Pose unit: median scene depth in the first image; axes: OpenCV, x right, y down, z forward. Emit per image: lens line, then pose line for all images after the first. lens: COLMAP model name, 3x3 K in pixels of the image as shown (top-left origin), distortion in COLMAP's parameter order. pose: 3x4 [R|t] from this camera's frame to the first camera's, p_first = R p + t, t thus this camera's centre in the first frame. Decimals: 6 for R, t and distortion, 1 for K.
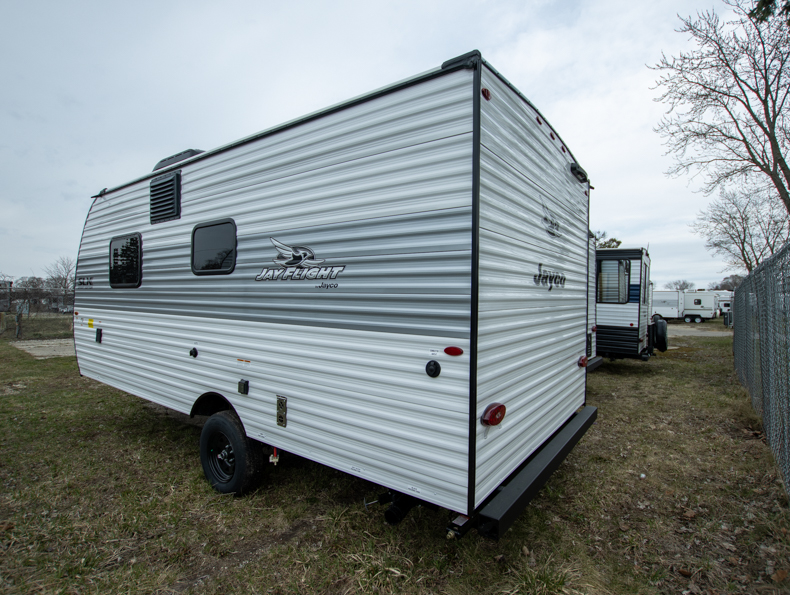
lens RADIAL K [[410.4, 0, 394.5], [0, 410.4, 297.1], [0, 0, 1]] dist [-0.032975, 0.004448]
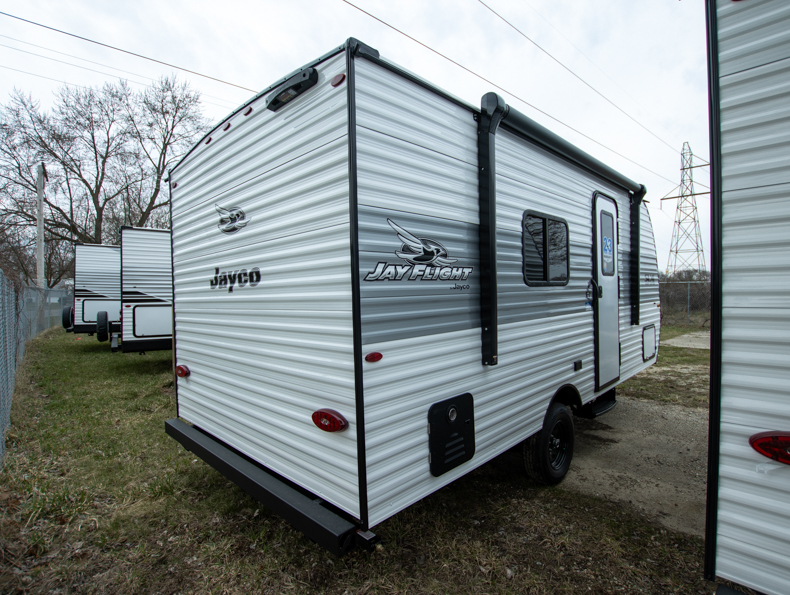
lens RADIAL K [[410.4, 0, 394.4], [0, 410.4, 296.9], [0, 0, 1]] dist [-0.032975, 0.004448]
pose [[0.151873, -0.032311, 0.987872, -1.065043], [0.035177, 0.999009, 0.027268, -0.034620], [-0.987774, 0.030609, 0.152859, 0.954417]]
